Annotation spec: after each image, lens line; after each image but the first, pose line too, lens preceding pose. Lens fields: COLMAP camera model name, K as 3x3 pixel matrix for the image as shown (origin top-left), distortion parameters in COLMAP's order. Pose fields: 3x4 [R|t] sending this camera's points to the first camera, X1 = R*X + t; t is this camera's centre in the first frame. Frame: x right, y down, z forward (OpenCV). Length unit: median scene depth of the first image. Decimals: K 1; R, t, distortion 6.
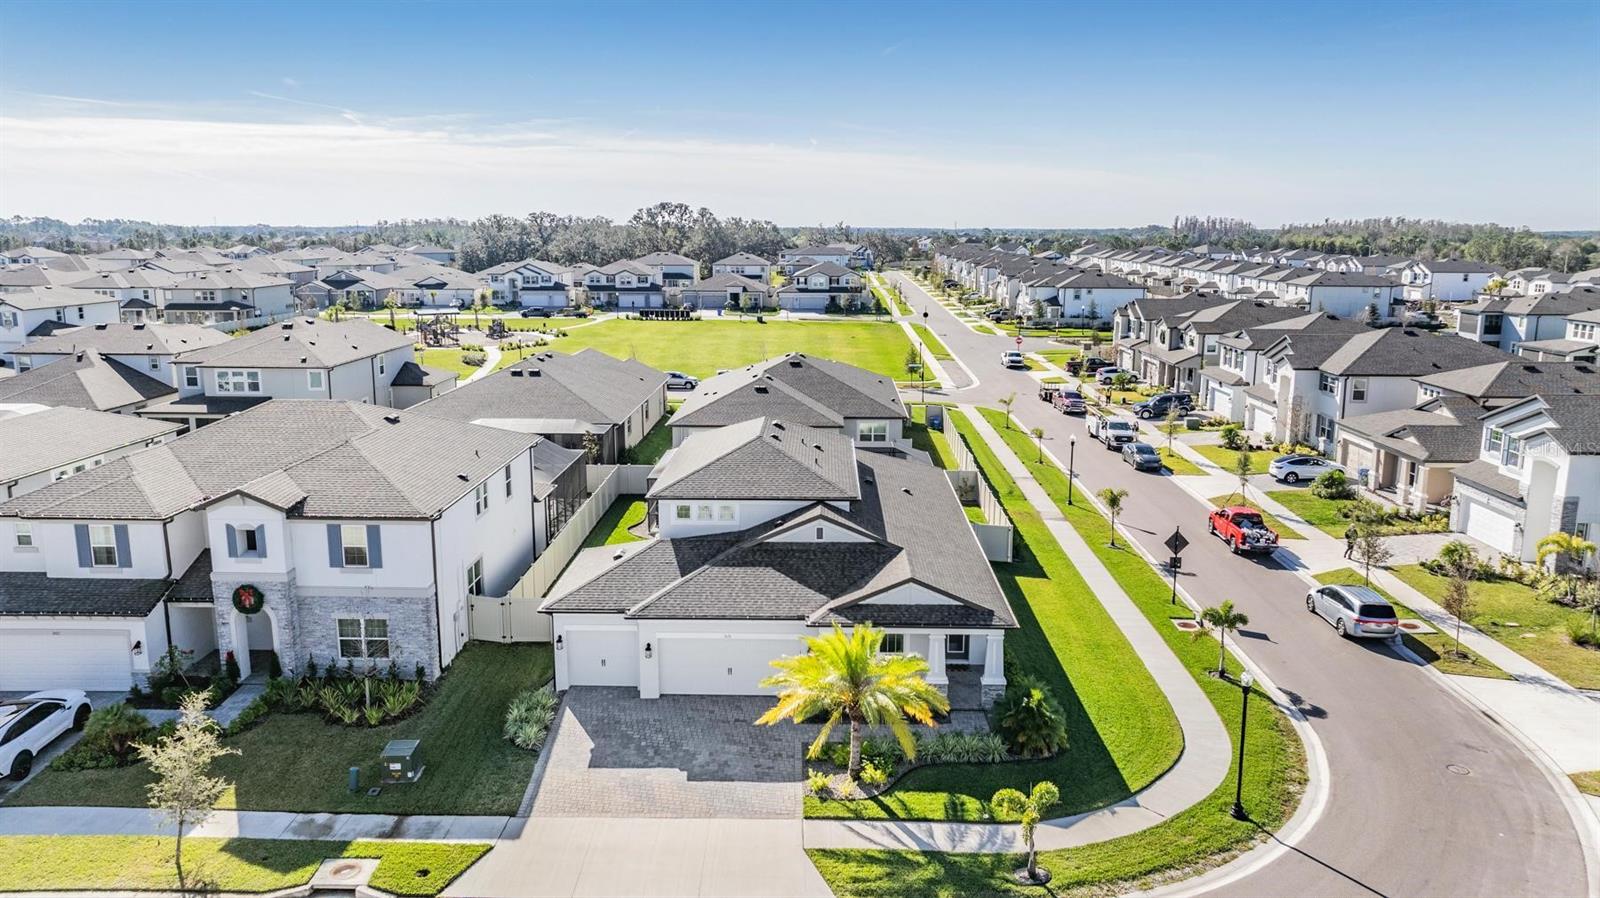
lens RADIAL K [[1120.9, 0, 800.0], [0, 1120.9, 449.0], [0, 0, 1]] dist [-0.021459, -0.001221]
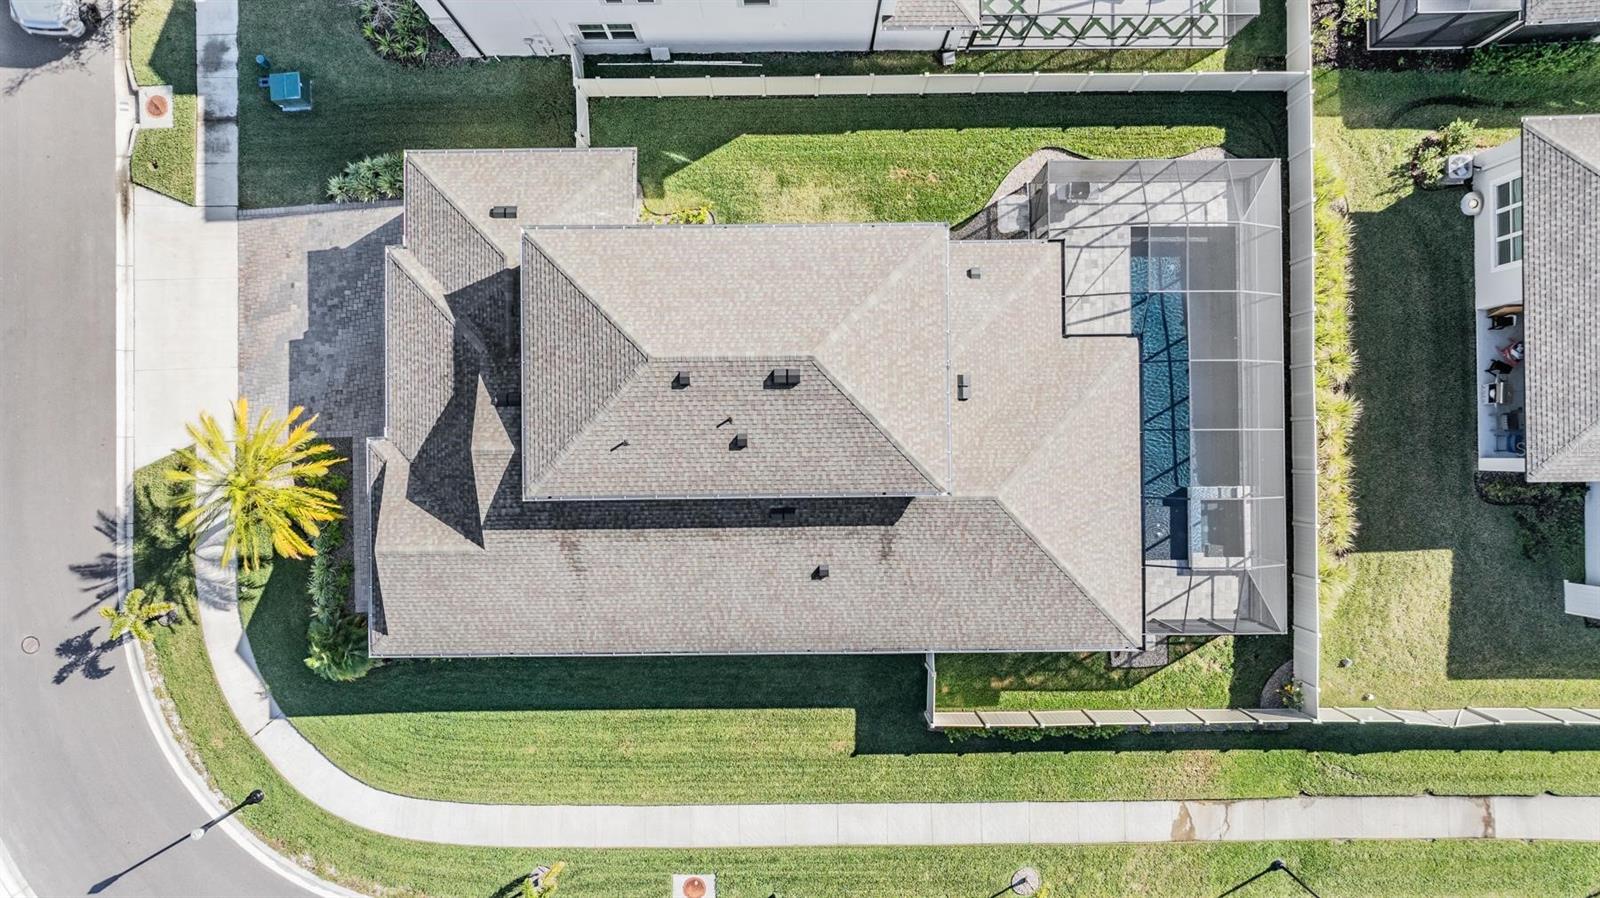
lens RADIAL K [[1120.9, 0, 800.0], [0, 1120.9, 449.0], [0, 0, 1]] dist [-0.021459, -0.001221]
pose [[0.032959, 0.999377, -0.012661, 0.038345], [-0.197077, 0.018918, 0.980205, -0.820948], [0.979834, -0.029811, 0.197578, 1.116276]]
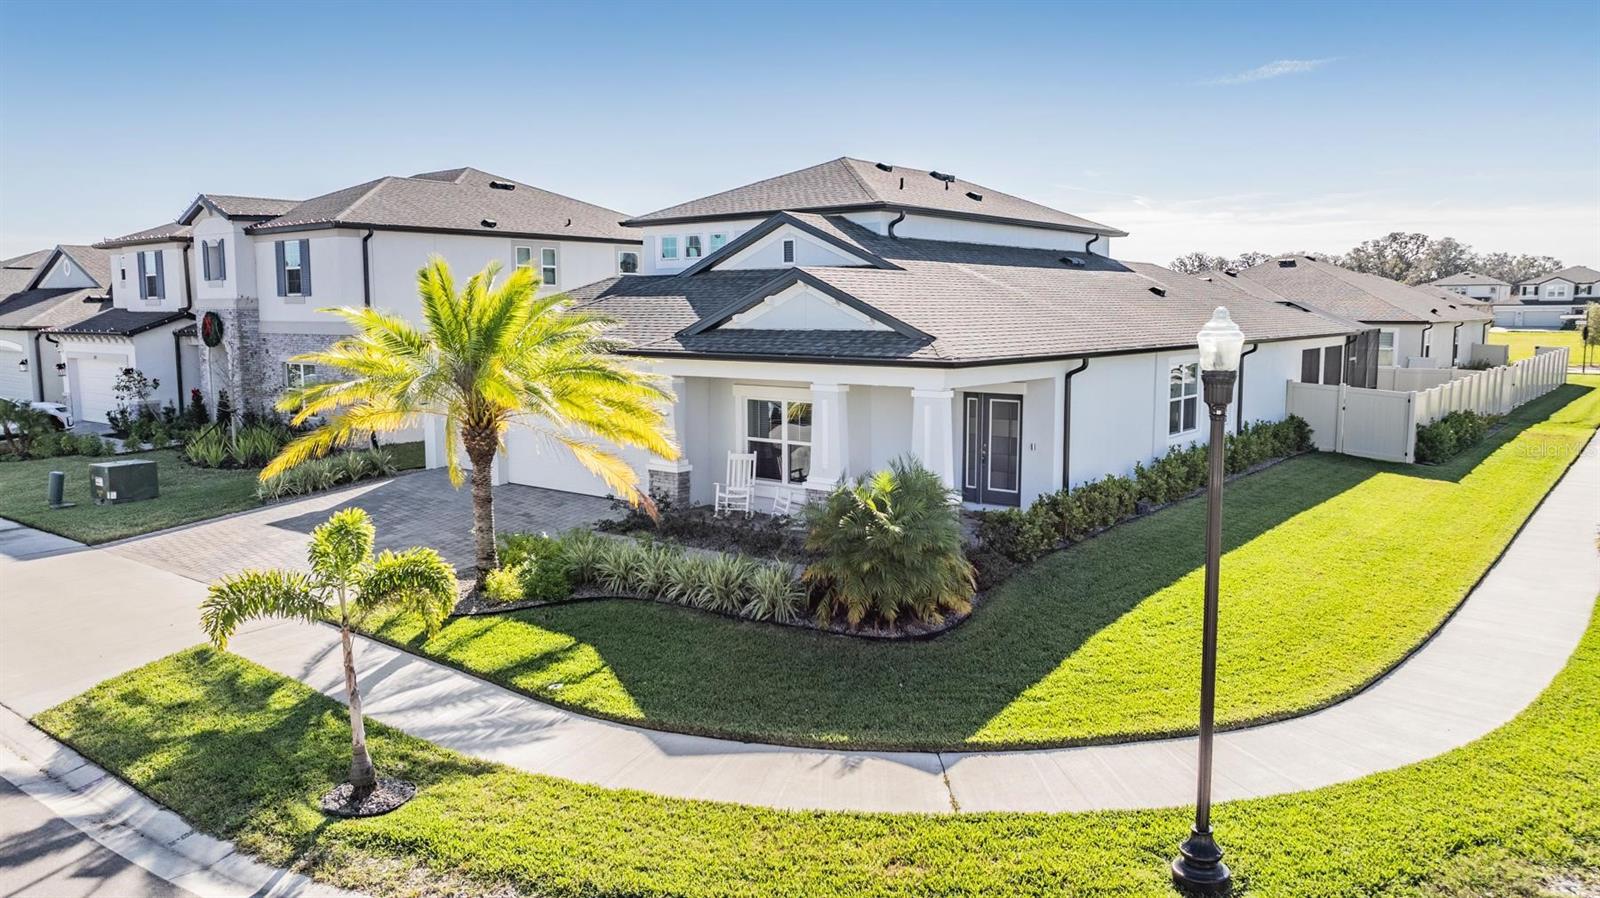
lens RADIAL K [[1125.6, 0, 802.9], [0, 1125.6, 451.7], [0, 0, 1]] dist [-0.049547, 0.063346]
pose [[0.796225, 0.073356, -0.600537, 0.388965], [-0.113036, 0.993181, -0.028551, 0.200783], [0.594348, 0.090615, 0.799087, 0.590020]]
